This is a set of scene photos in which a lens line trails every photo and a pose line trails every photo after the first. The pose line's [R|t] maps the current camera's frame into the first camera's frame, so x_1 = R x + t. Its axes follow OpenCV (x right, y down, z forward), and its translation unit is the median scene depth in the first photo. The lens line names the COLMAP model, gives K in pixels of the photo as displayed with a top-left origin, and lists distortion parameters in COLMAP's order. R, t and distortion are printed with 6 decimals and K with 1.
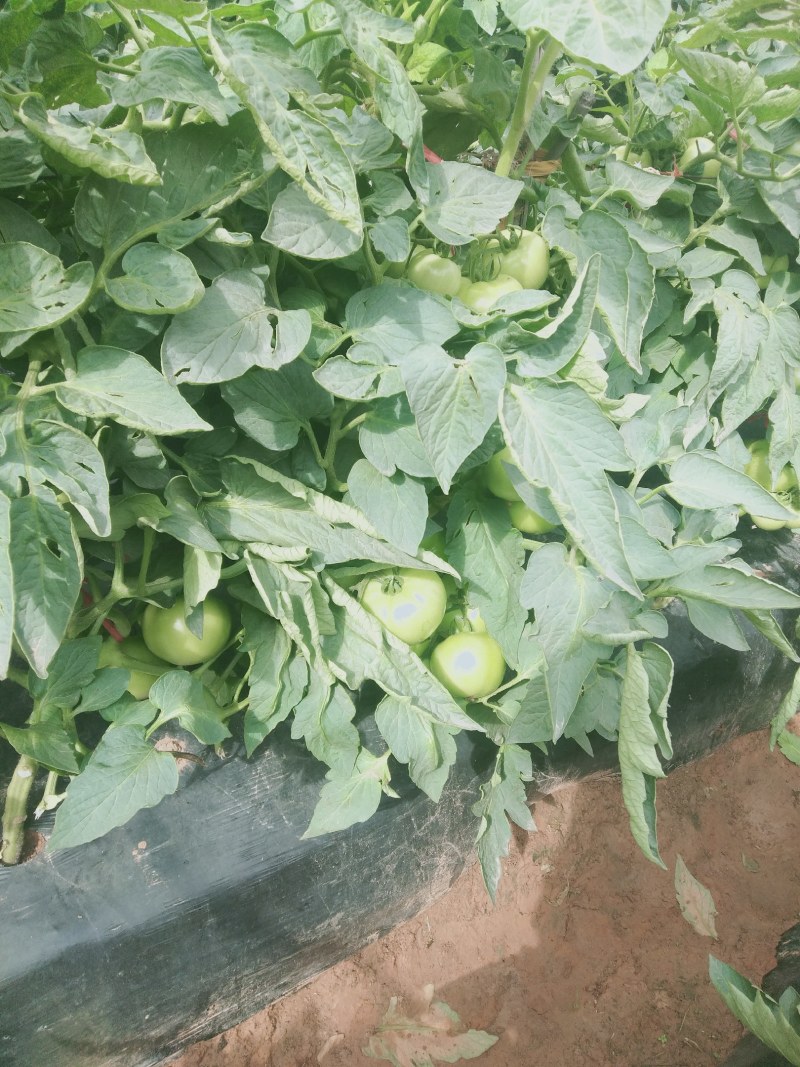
lens RADIAL K [[785.7, 0, 434.4], [0, 785.7, 532.4], [0, 0, 1]] dist [0.064740, -0.130960]
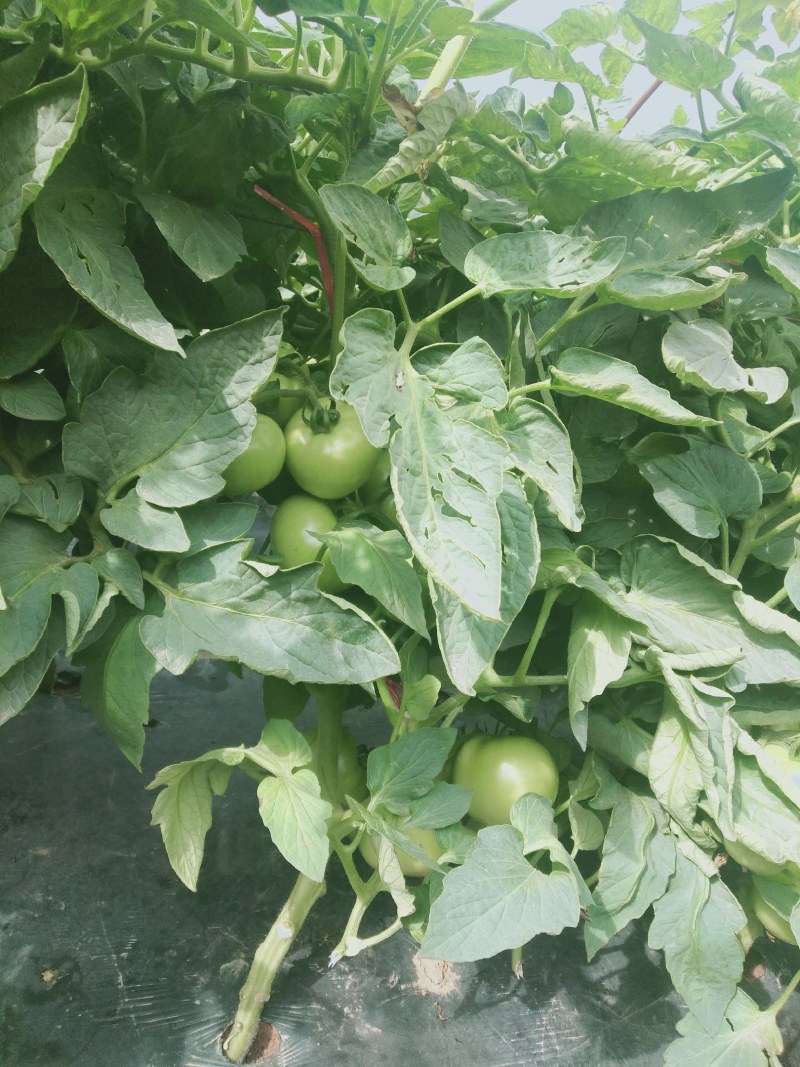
lens RADIAL K [[780.2, 0, 400.0], [0, 780.2, 533.5], [0, 0, 1]] dist [0.107022, -0.178032]
pose [[0.968175, 0.090426, -0.233367, -0.313279], [-0.177925, 0.904451, -0.387699, 0.281355], [0.176010, 0.416882, 0.891756, 0.179342]]
